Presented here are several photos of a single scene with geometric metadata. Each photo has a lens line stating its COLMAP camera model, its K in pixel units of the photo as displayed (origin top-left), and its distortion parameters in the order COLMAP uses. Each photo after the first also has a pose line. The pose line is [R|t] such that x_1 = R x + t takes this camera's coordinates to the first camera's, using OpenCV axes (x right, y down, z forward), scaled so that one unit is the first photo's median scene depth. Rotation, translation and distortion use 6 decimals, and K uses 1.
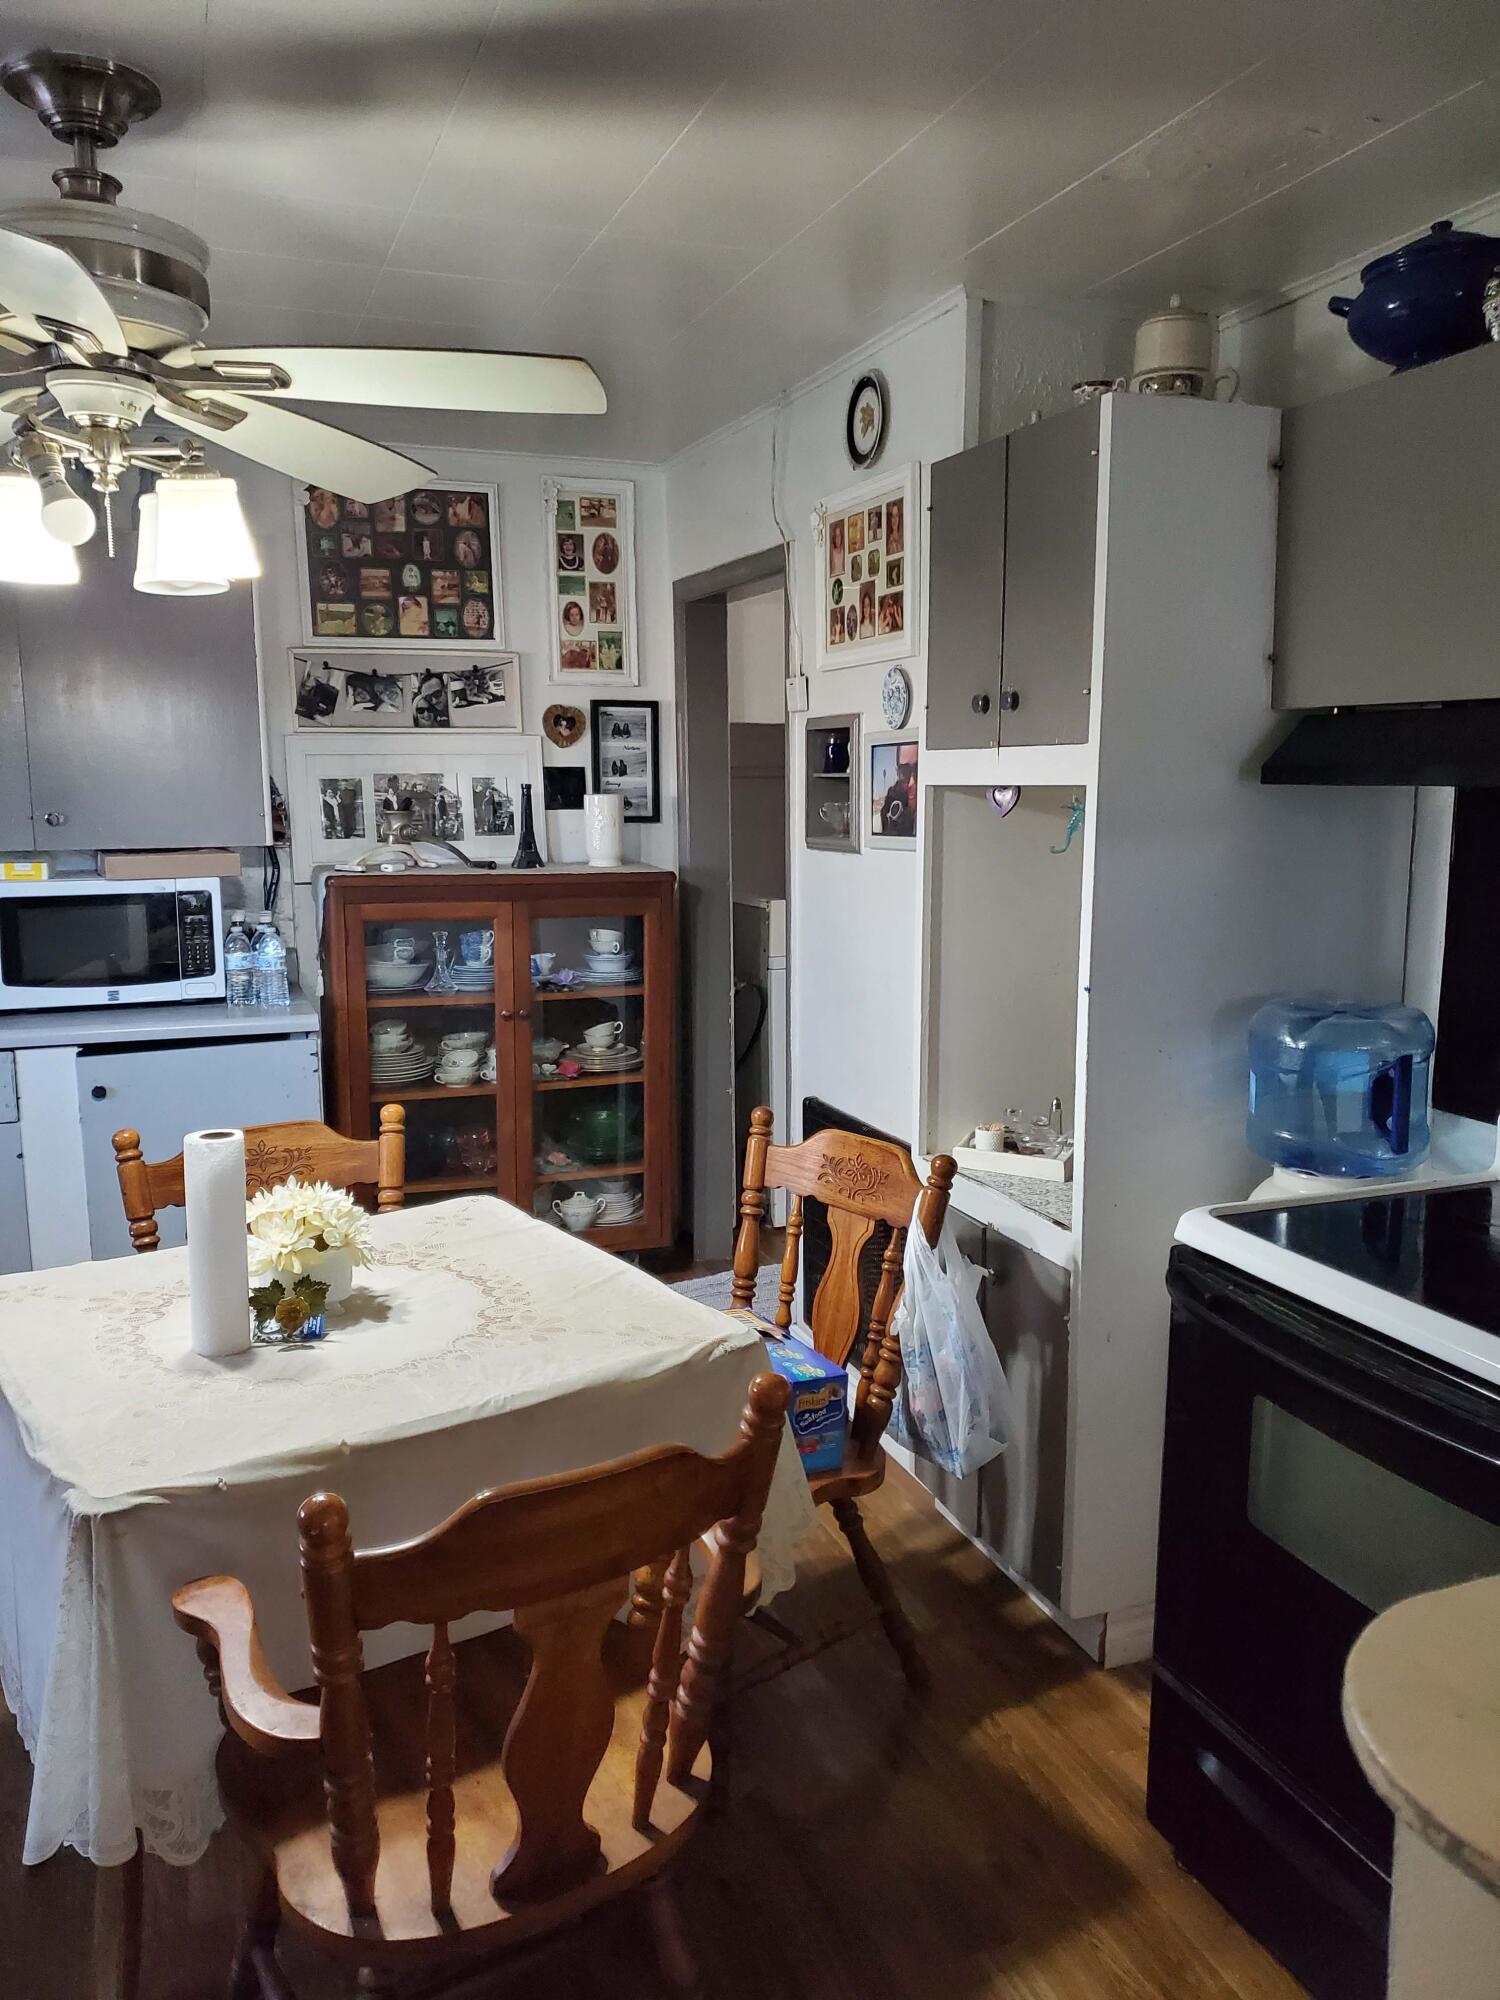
lens RADIAL K [[1522.3, 0, 750.0], [0, 1522.3, 1000.0], [0, 0, 1]] dist [0.098416, -0.110209]
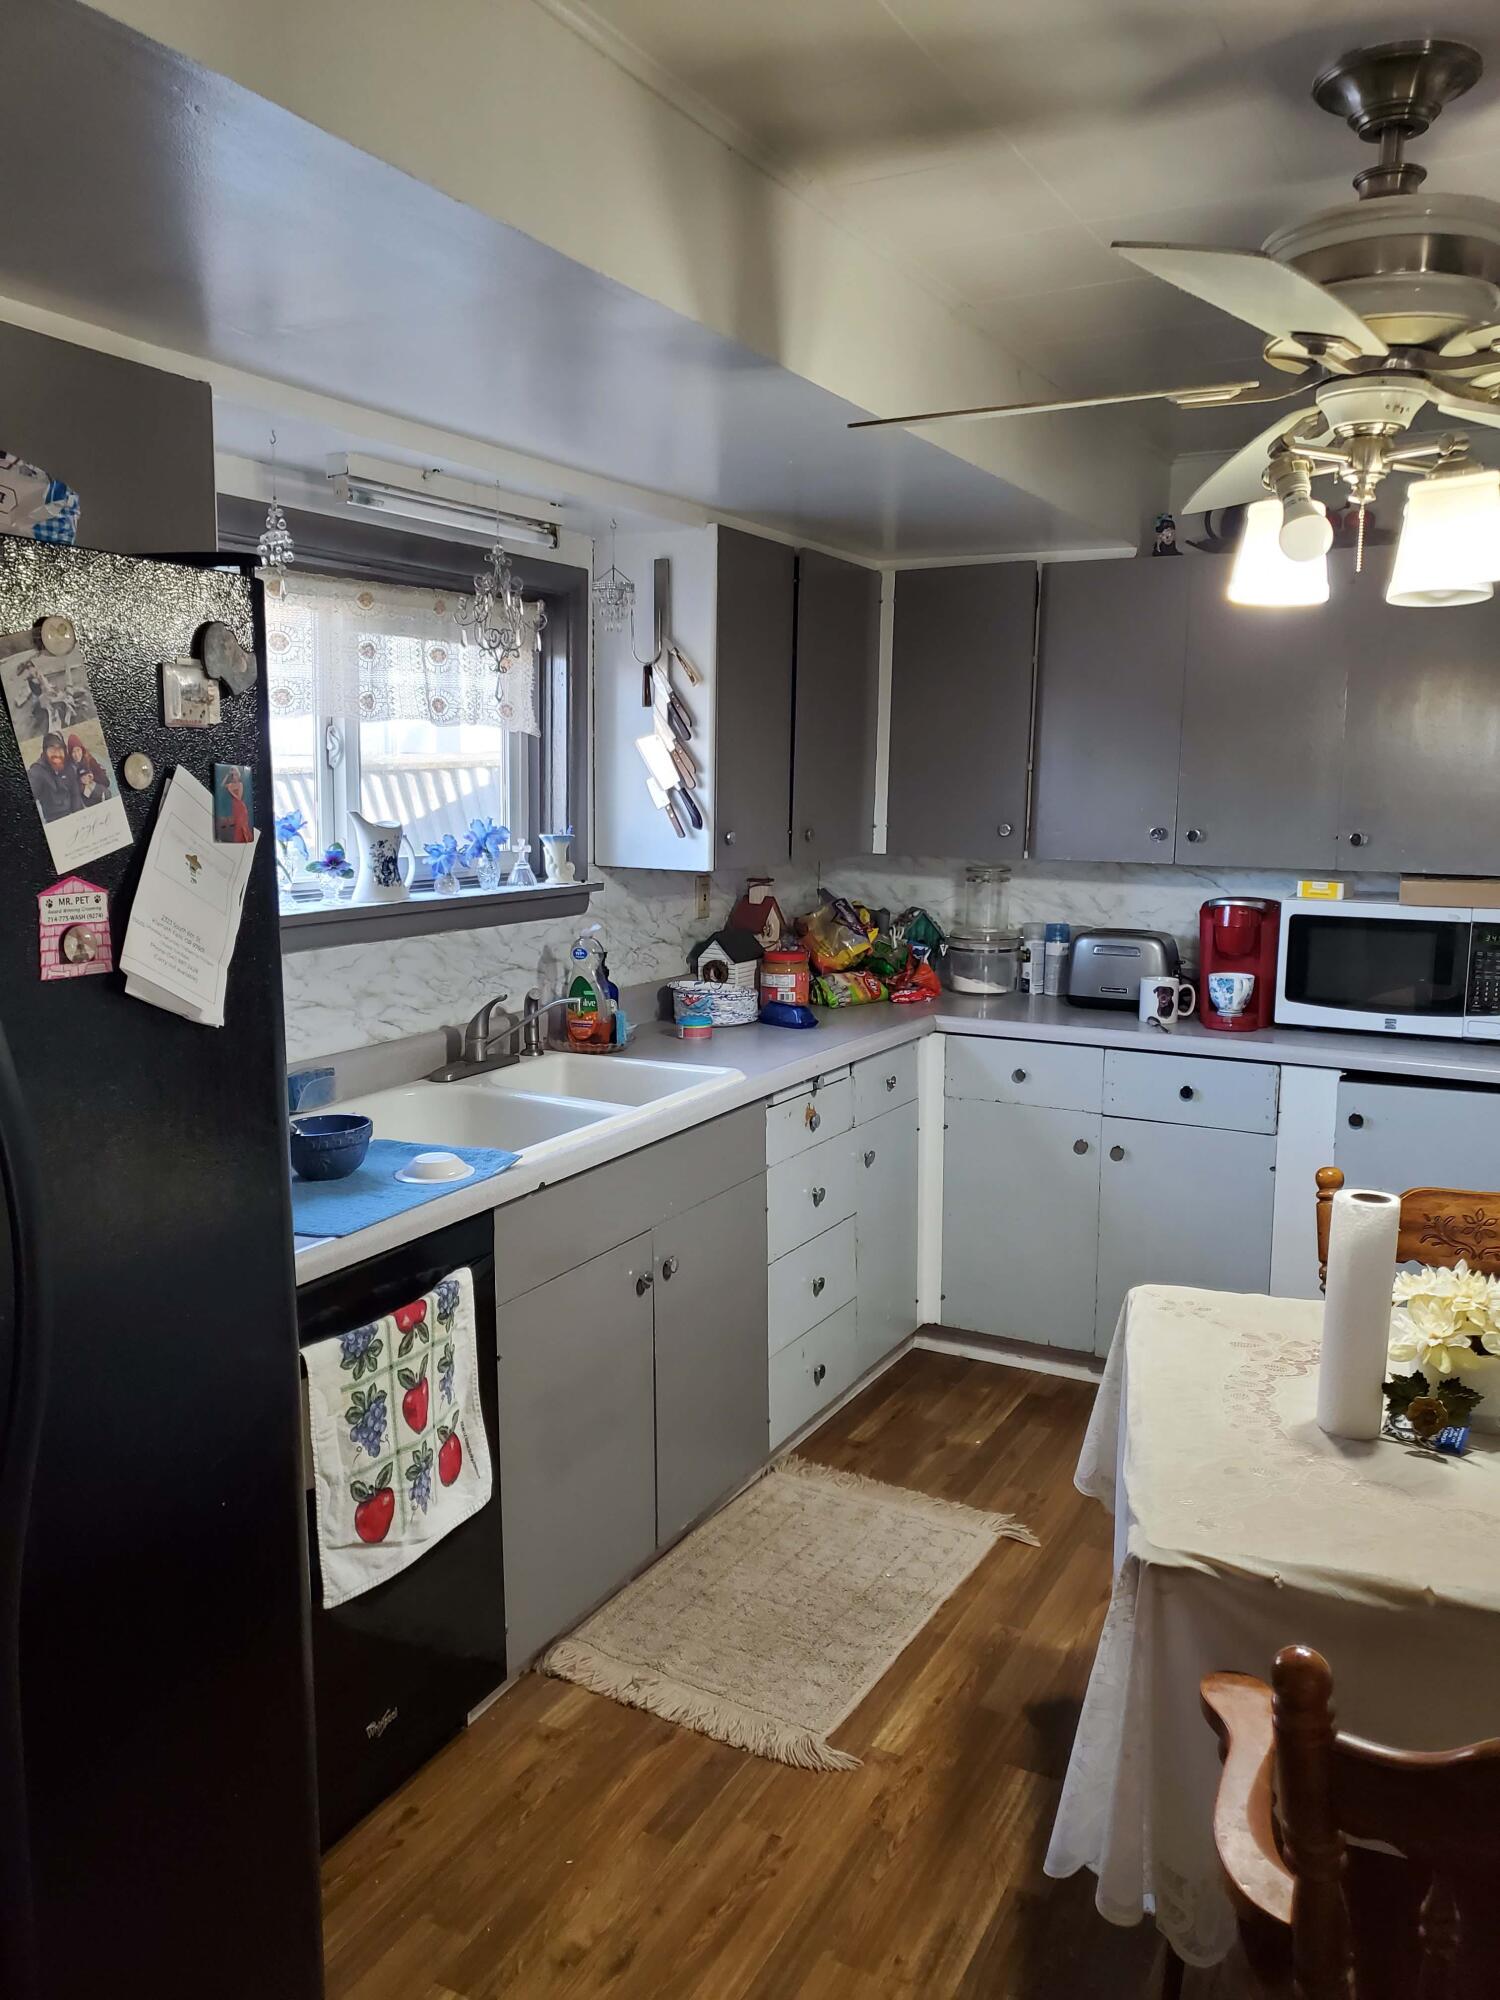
lens RADIAL K [[1544.1, 0, 750.0], [0, 1544.1, 1000.0], [0, 0, 1]] dist [0.046256, -0.052886]
pose [[0.670993, 0.114253, -0.732608, 0.066285], [-0.122256, 0.991581, 0.042667, -0.021981], [0.731315, 0.060937, 0.679312, 0.100352]]
